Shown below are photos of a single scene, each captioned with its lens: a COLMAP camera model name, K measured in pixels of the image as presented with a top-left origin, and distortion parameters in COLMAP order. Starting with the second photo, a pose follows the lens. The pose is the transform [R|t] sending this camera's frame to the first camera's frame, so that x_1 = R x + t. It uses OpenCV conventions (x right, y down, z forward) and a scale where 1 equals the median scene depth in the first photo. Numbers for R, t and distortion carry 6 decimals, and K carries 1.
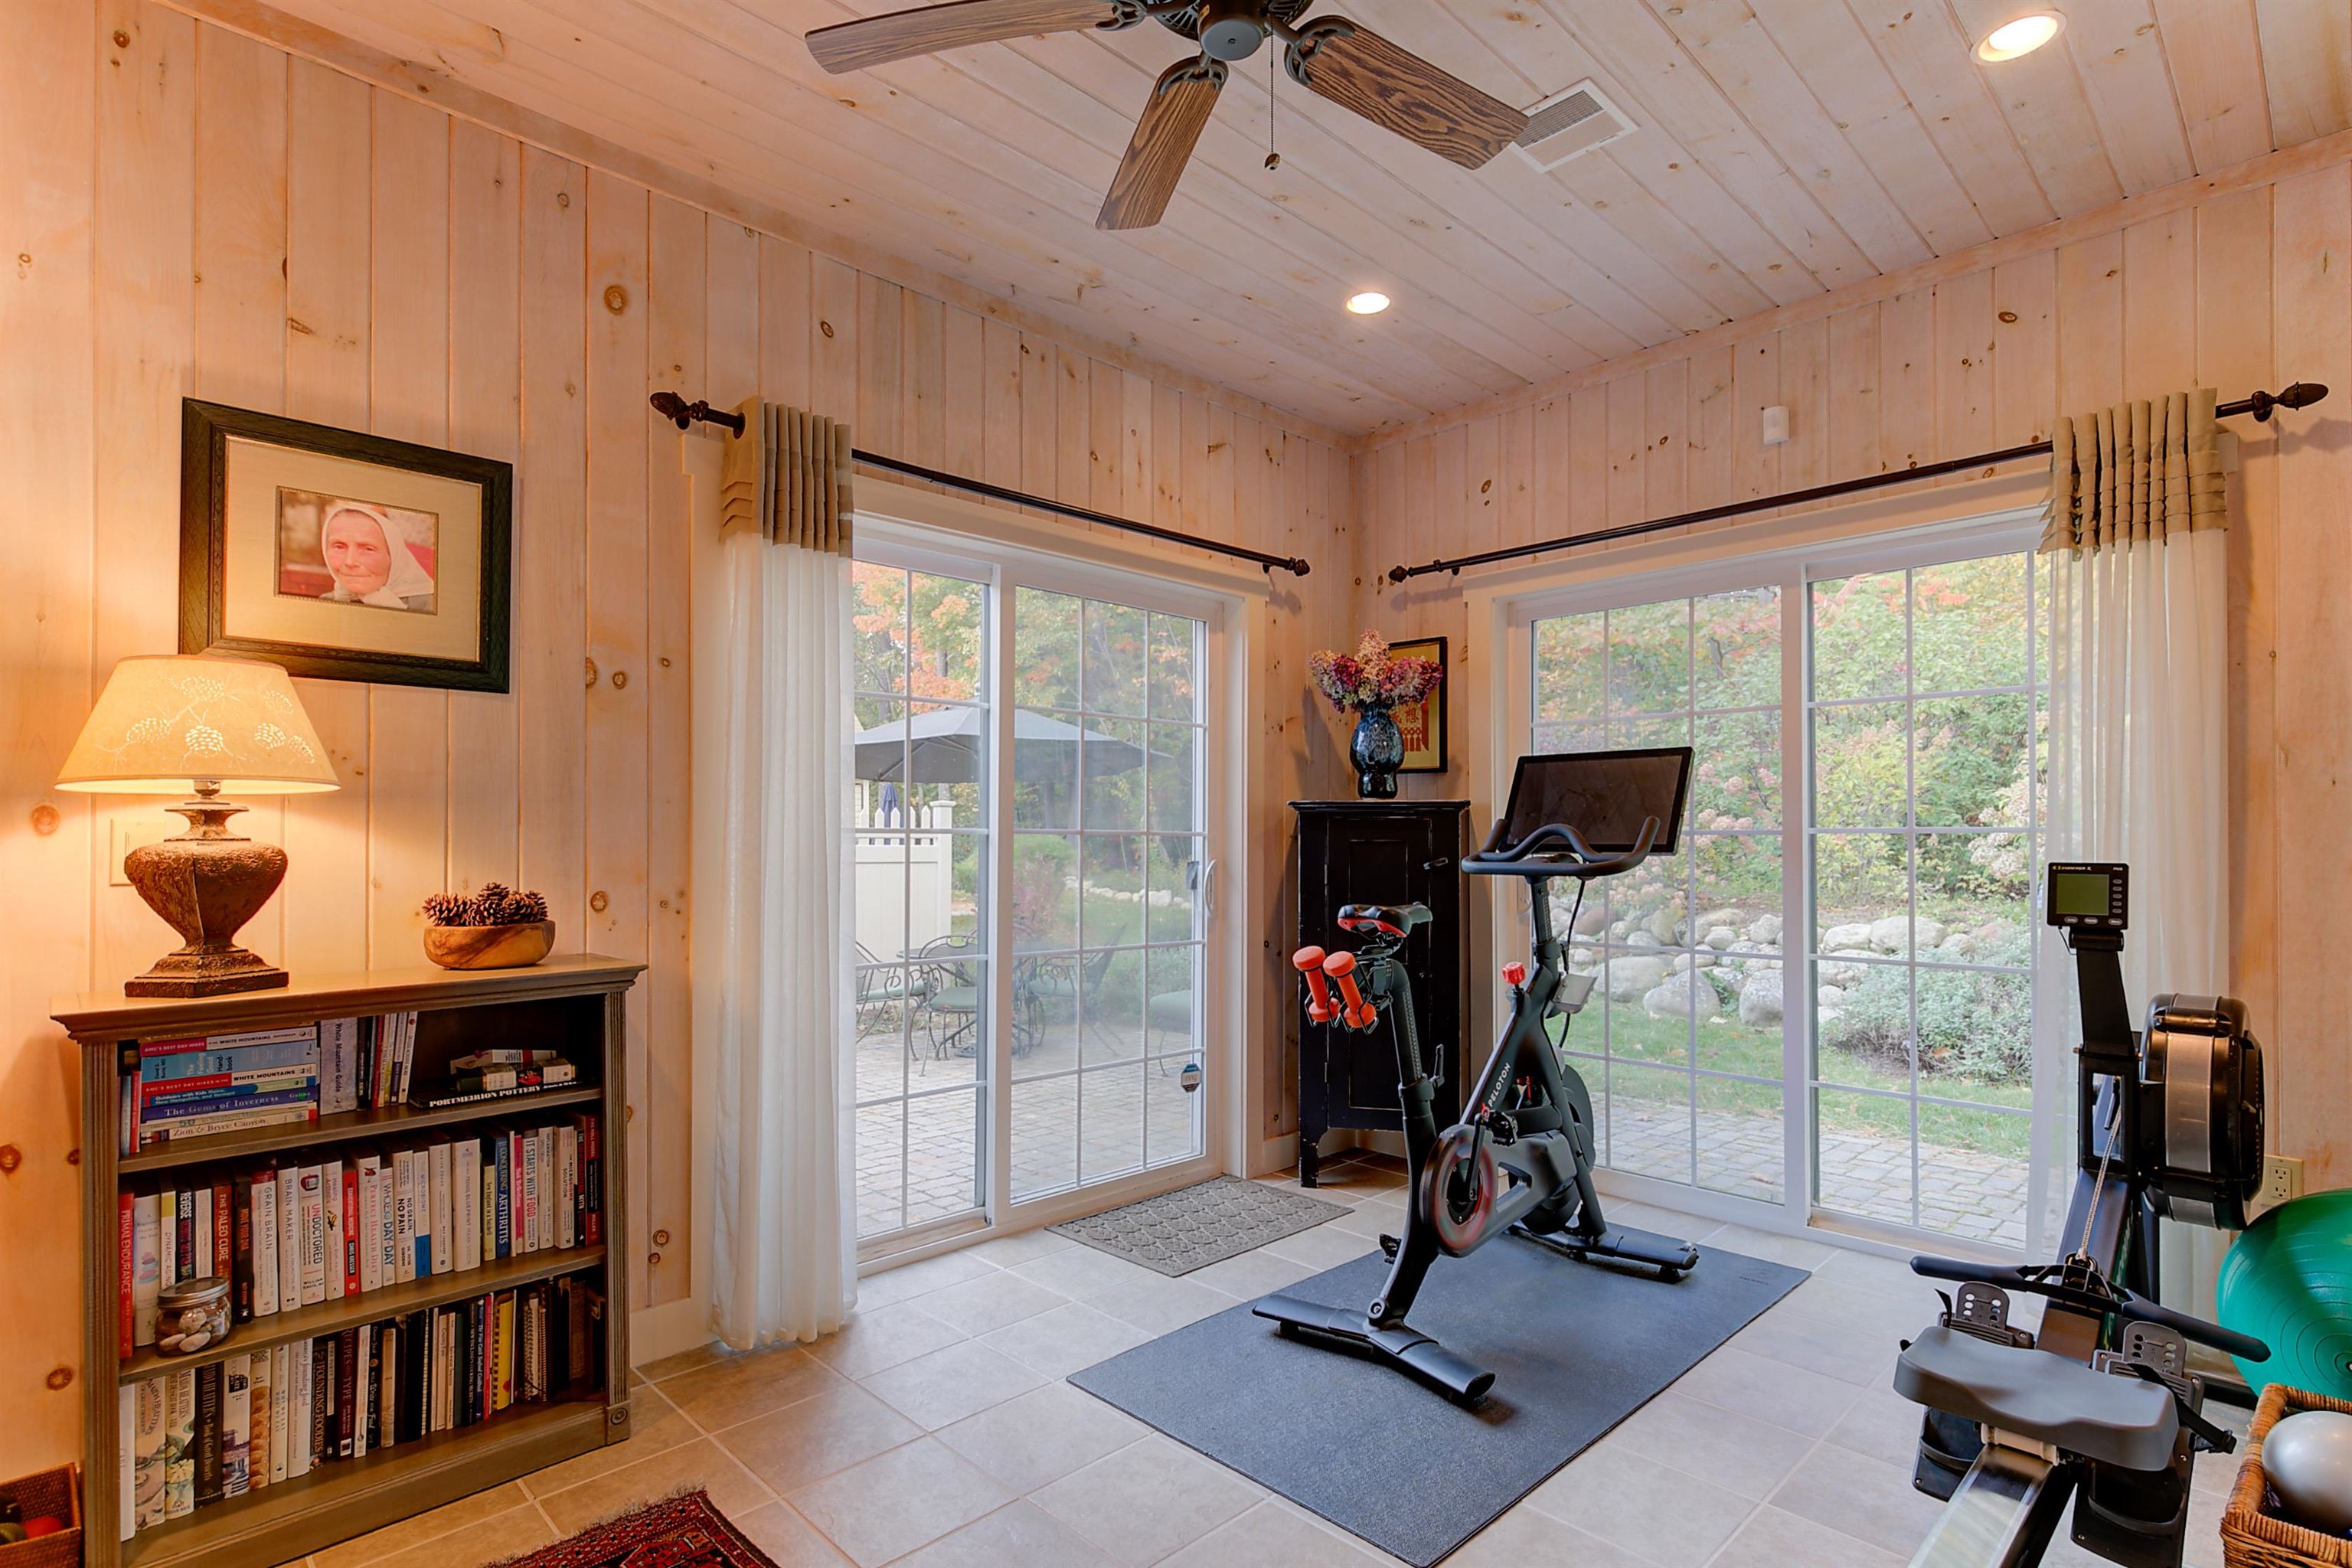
lens RADIAL K [[1155.5, 0, 1171.8], [0, 1155.5, 826.1], [0, 0, 1]] dist [0.001159, 0.000742]
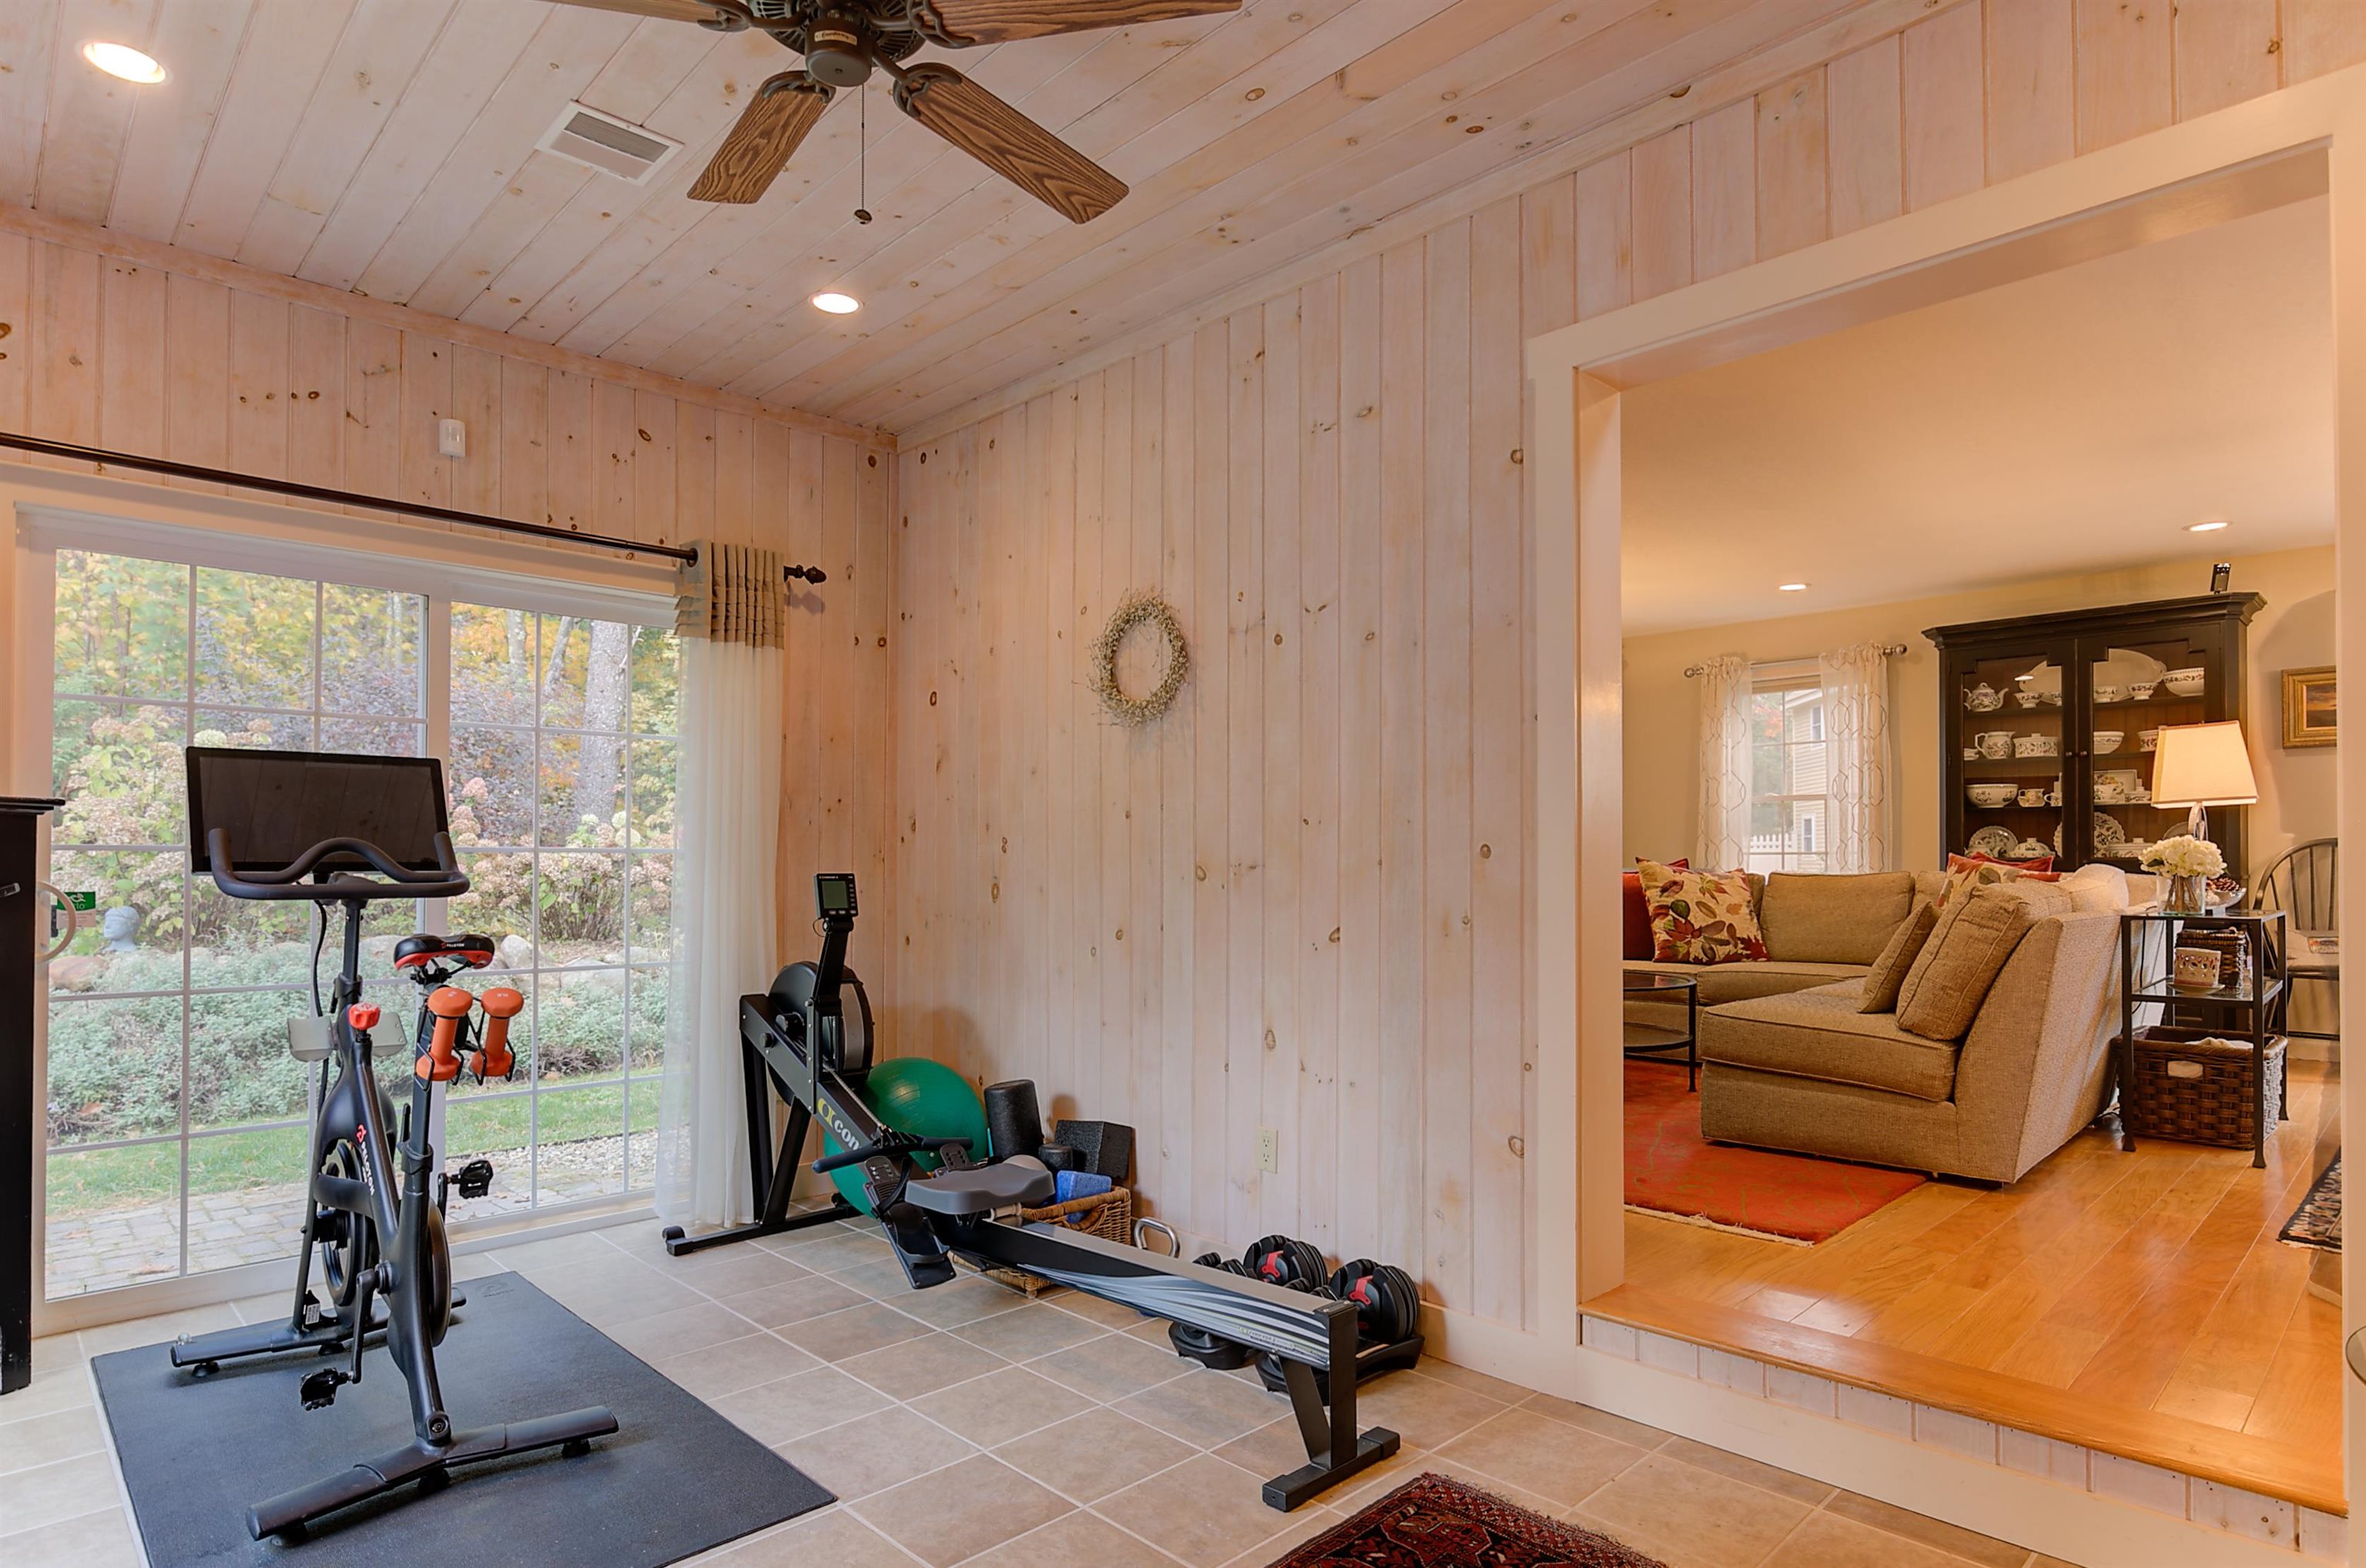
lens RADIAL K [[1264.1, 0, 1222.6], [0, 1264.1, 853.7], [0, 0, 1]] dist [-0.002060, -0.000167]
pose [[-0.013773, 0.007579, 0.999876, -0.562131], [-0.011454, 0.999904, -0.007737, 0.009186], [-0.999840, -0.011559, -0.013685, 0.353553]]
